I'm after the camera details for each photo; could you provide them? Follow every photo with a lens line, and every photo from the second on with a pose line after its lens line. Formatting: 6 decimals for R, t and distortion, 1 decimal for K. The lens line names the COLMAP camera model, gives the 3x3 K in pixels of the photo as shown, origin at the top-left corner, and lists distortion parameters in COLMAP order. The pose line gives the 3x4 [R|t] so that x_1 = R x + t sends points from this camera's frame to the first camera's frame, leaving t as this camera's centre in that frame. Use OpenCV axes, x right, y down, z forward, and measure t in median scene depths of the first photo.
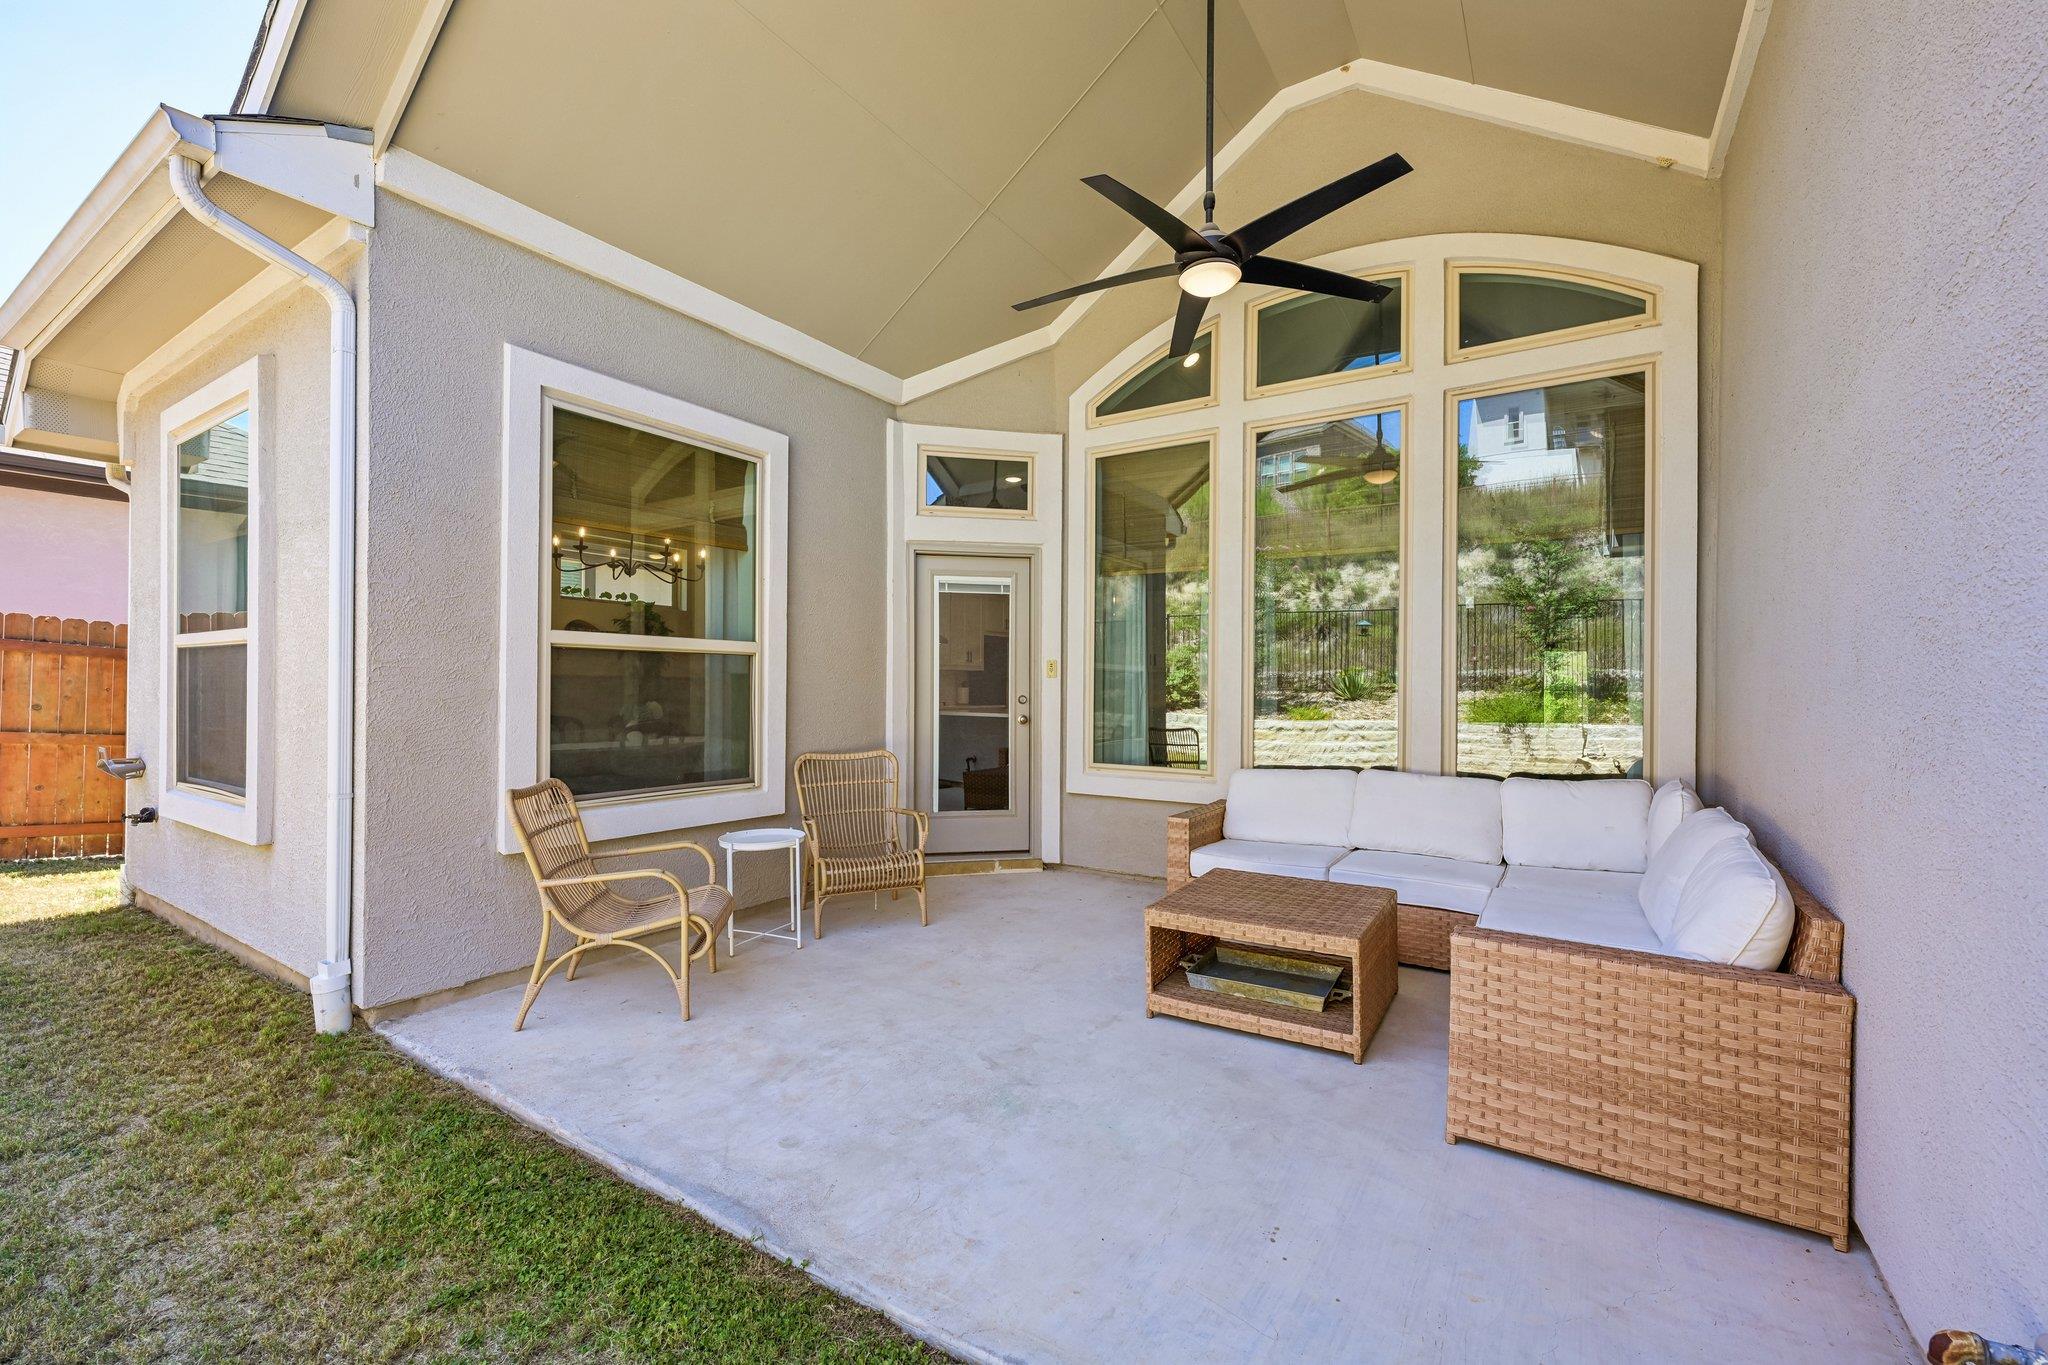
lens RADIAL K [[840.7, 0, 1024.0], [0, 840.7, 684.6], [0, 0, 1]] dist [0.001744, 0.000170]
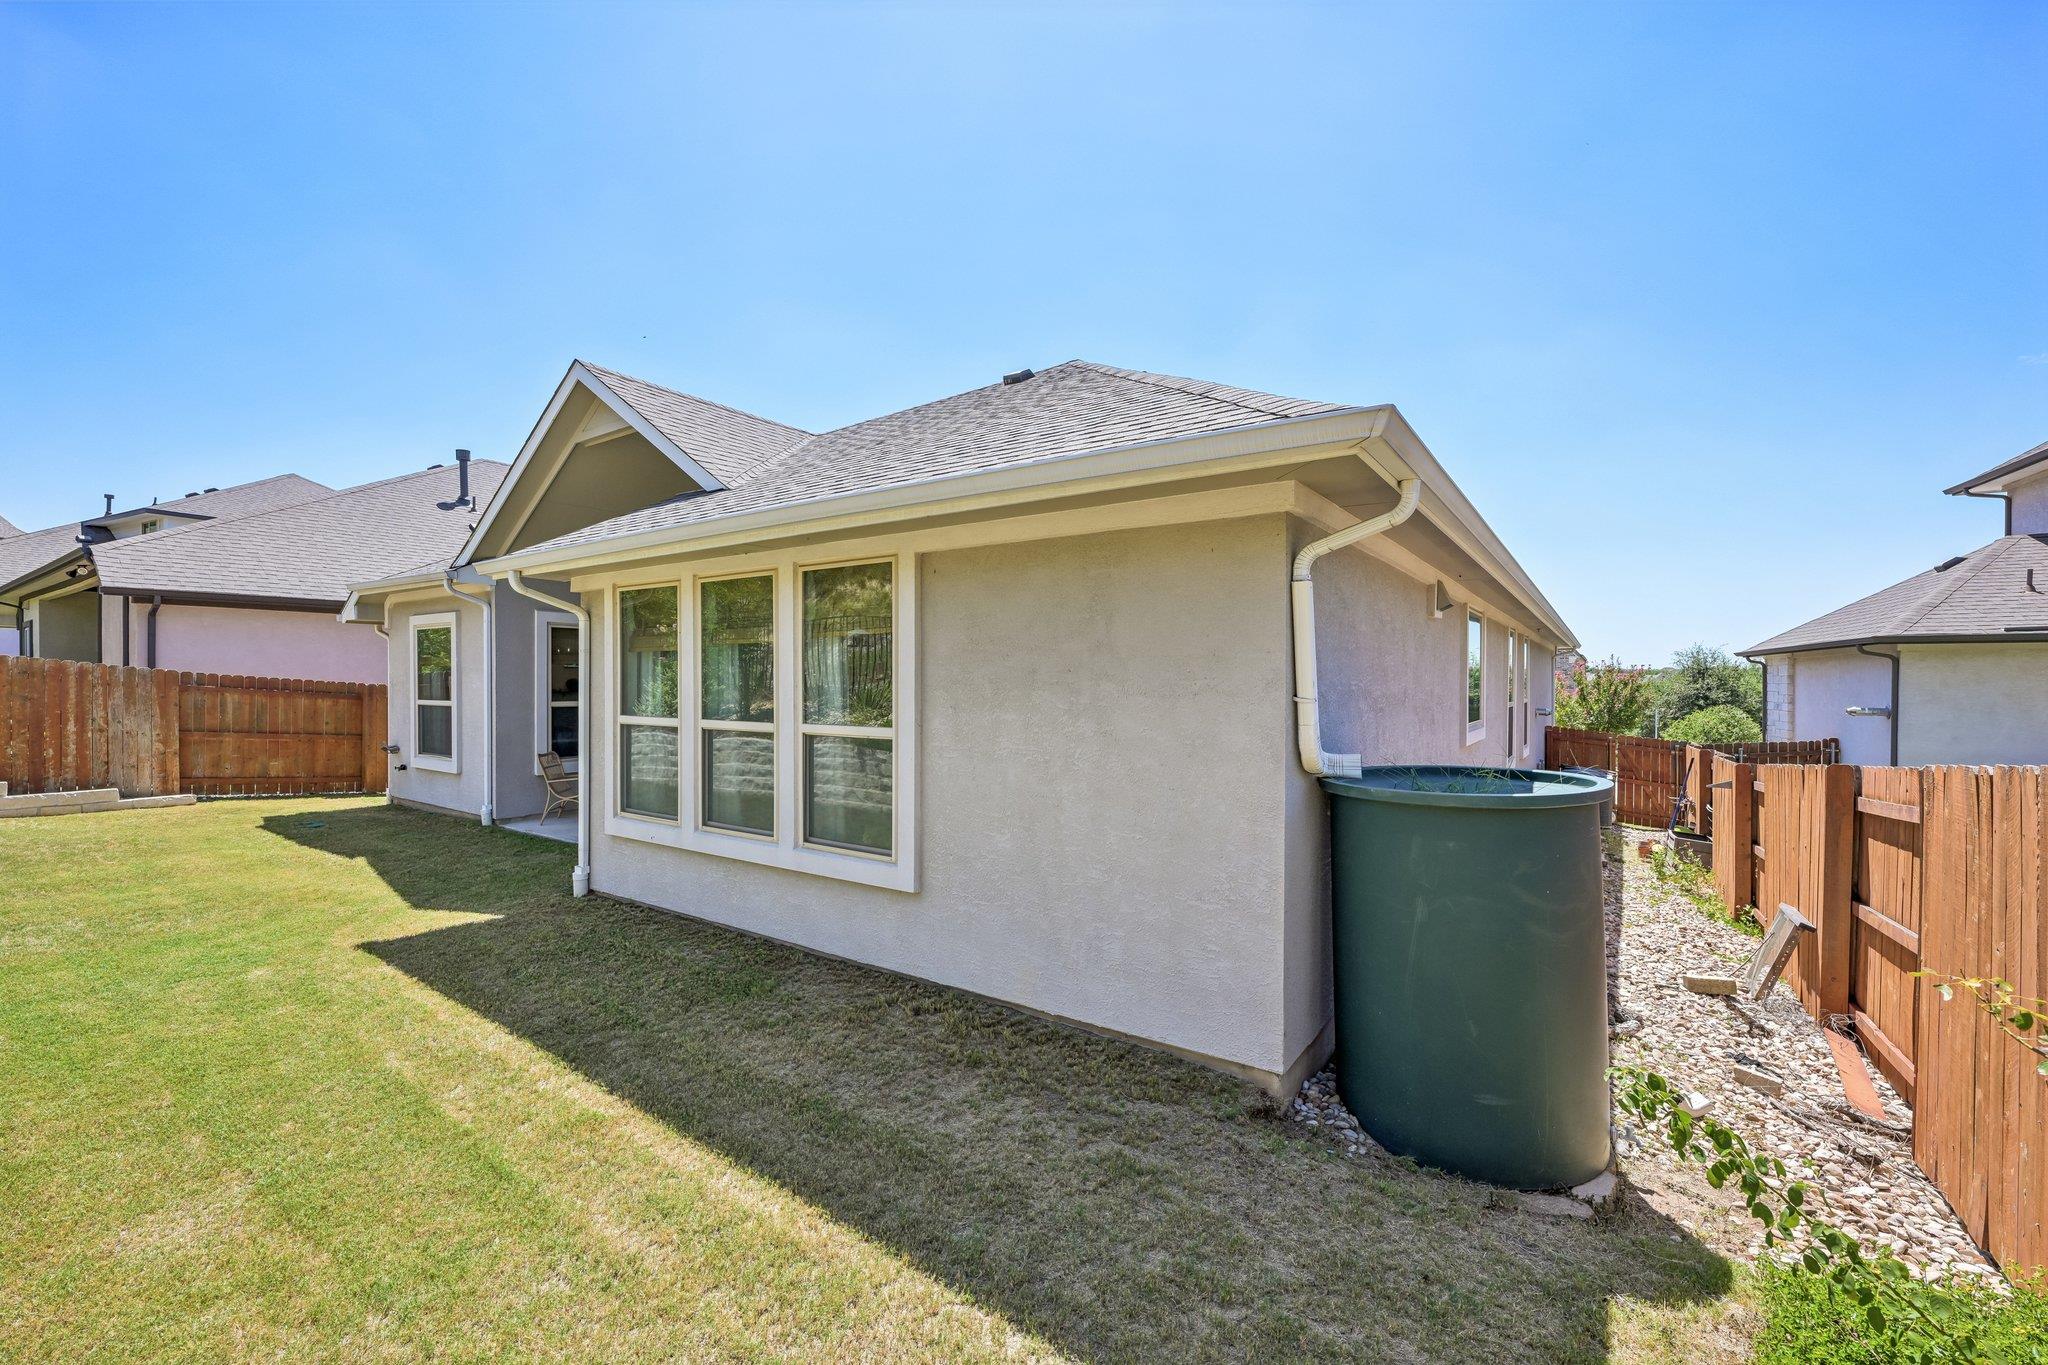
lens RADIAL K [[840.7, 0, 1029.4], [0, 840.7, 688.3], [0, 0, 1]] dist [0.001744, 0.000170]
pose [[0.999699, -0.004578, -0.024096, 1.208989], [0.004926, 0.999884, 0.014436, -0.147461], [0.024027, -0.014551, 0.999605, -1.948864]]
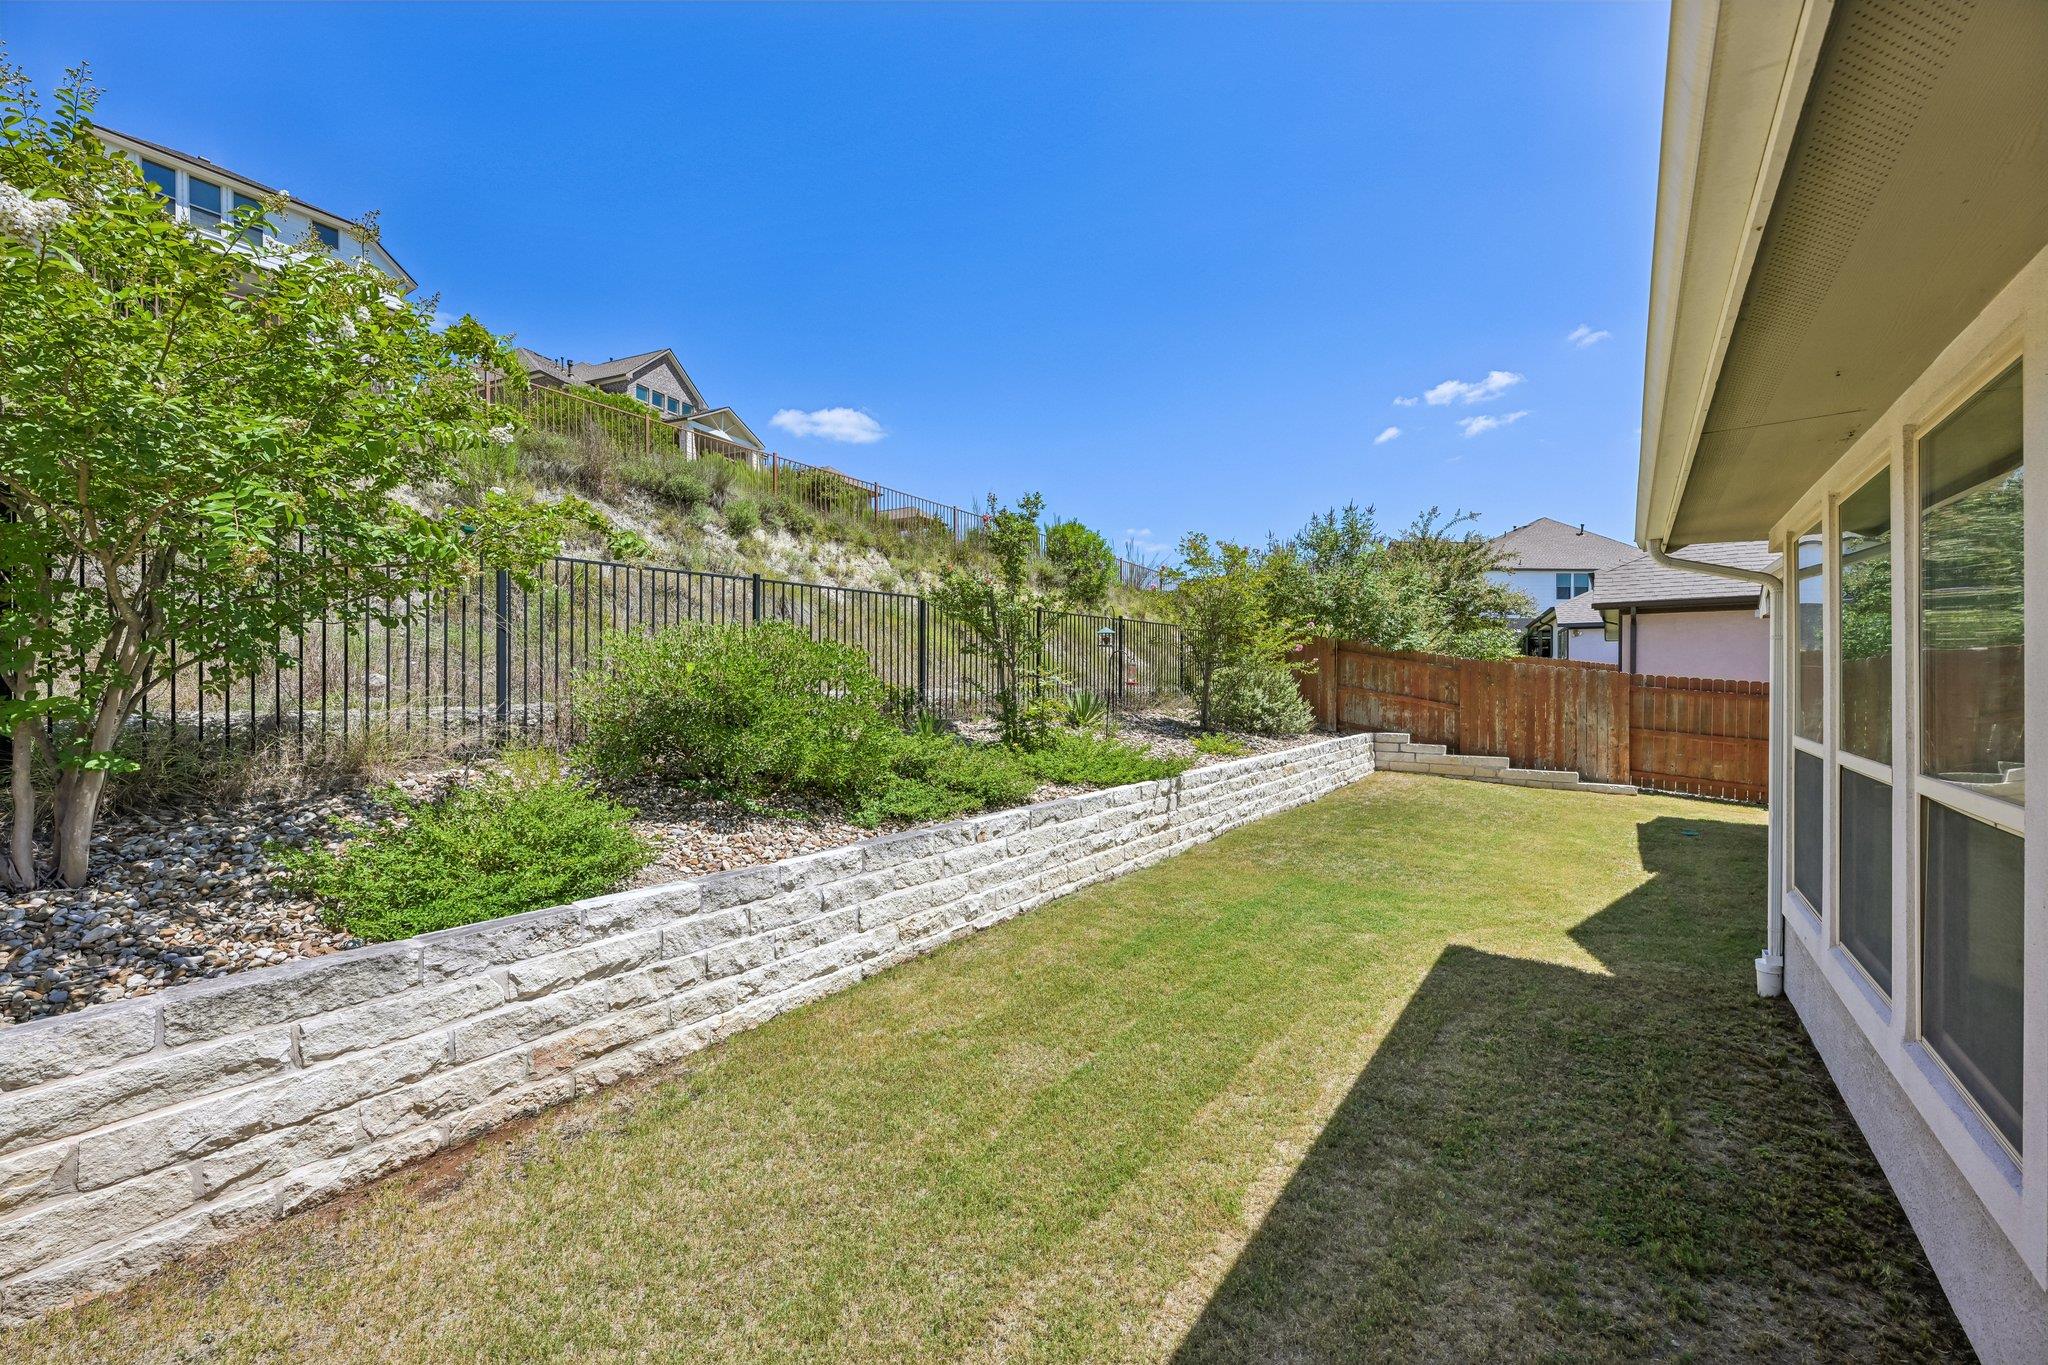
lens RADIAL K [[814.1, 0, 1028.2], [0, 814.1, 682.0], [0, 0, 1]] dist [0.000913, 0.000035]
pose [[-0.057035, -0.004492, -0.998362, 1.539875], [0.003393, 0.999983, -0.004693, -0.137025], [0.998366, -0.003655, -0.057019, -0.944081]]
